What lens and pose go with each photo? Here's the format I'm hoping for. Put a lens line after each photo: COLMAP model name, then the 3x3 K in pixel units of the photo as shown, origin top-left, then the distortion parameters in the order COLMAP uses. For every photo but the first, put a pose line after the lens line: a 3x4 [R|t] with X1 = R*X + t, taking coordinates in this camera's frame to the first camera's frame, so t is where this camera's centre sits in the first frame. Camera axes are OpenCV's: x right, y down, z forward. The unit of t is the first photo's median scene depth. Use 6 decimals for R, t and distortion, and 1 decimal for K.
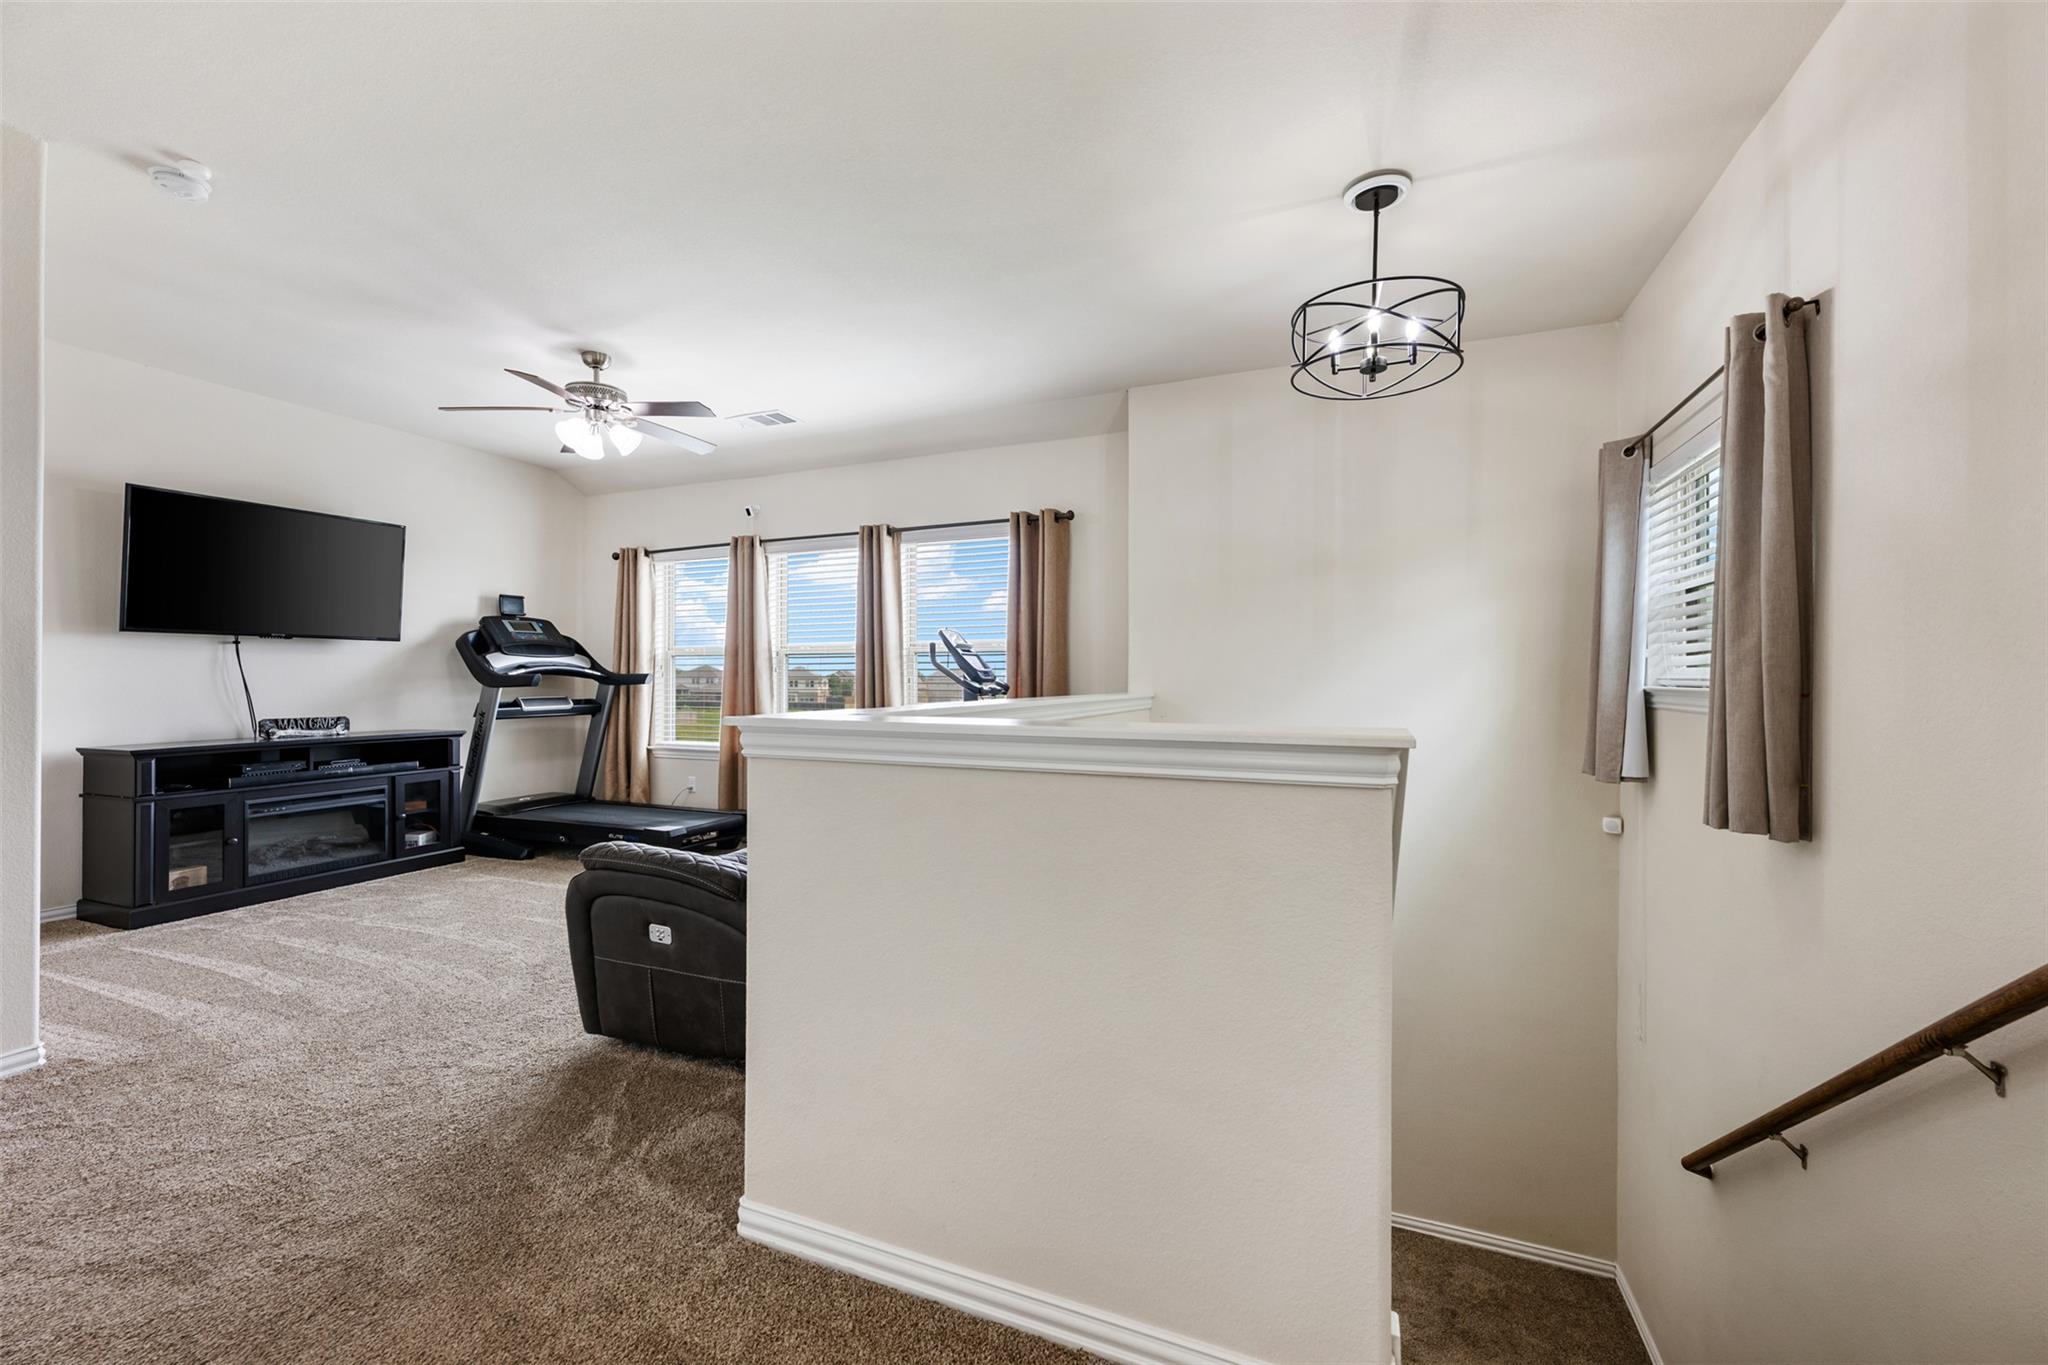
lens RADIAL K [[810.3, 0, 1013.4], [0, 810.3, 675.4], [0, 0, 1]] dist [-0.001666, 0.000337]
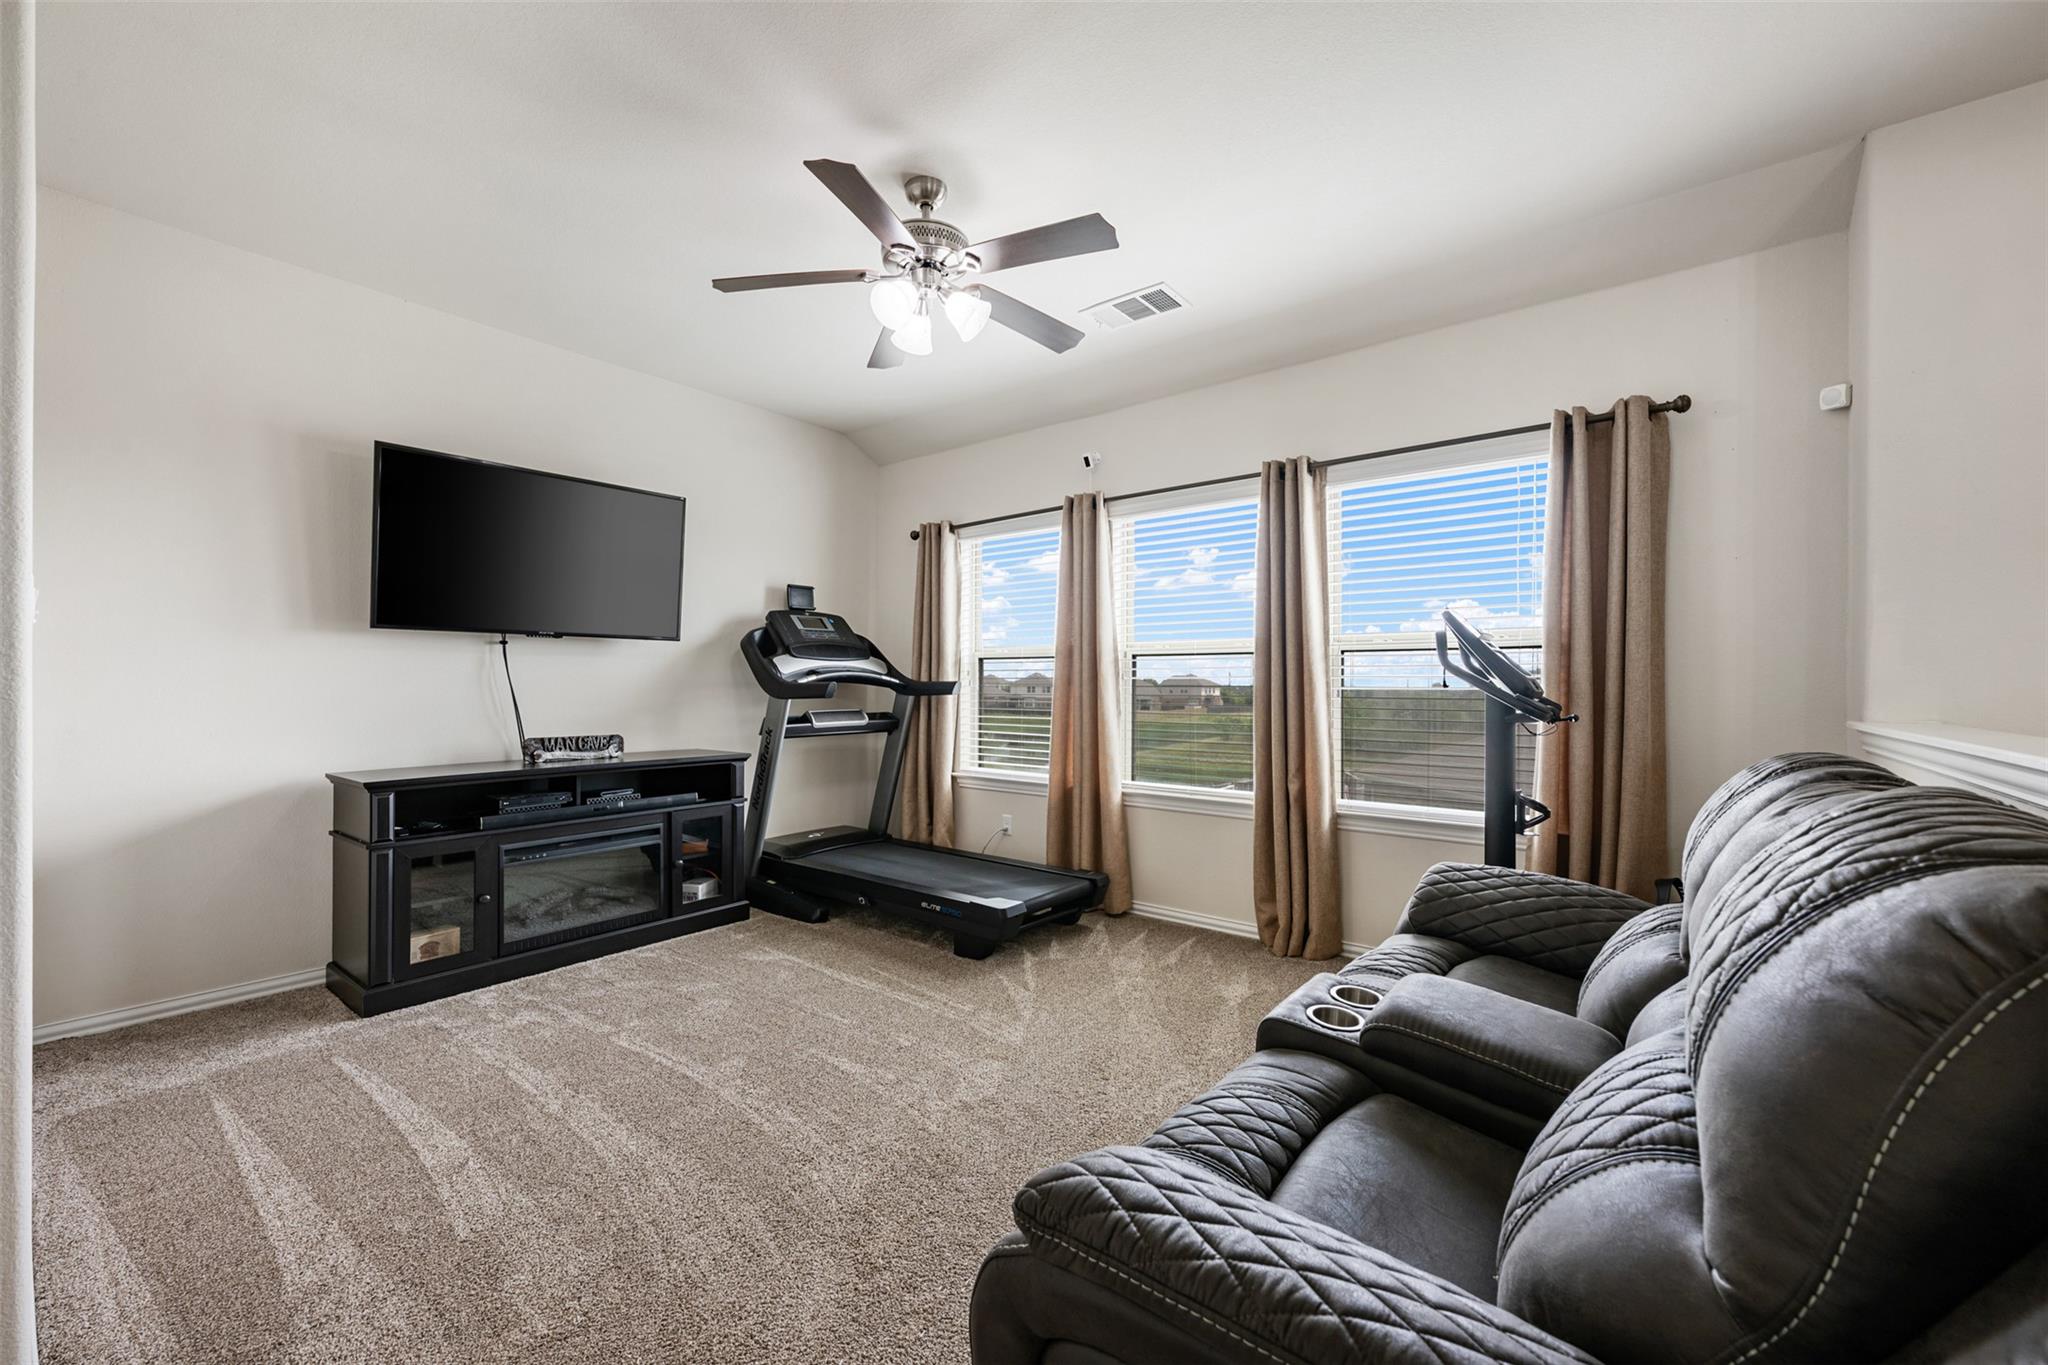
lens RADIAL K [[810.3, 0, 1024.4], [0, 810.3, 689.8], [0, 0, 1]] dist [-0.001666, 0.000337]
pose [[0.962414, 0.005940, -0.271523, -0.208278], [-0.003268, 0.999942, 0.010292, -0.002948], [0.271568, -0.009018, 0.962377, 0.317268]]
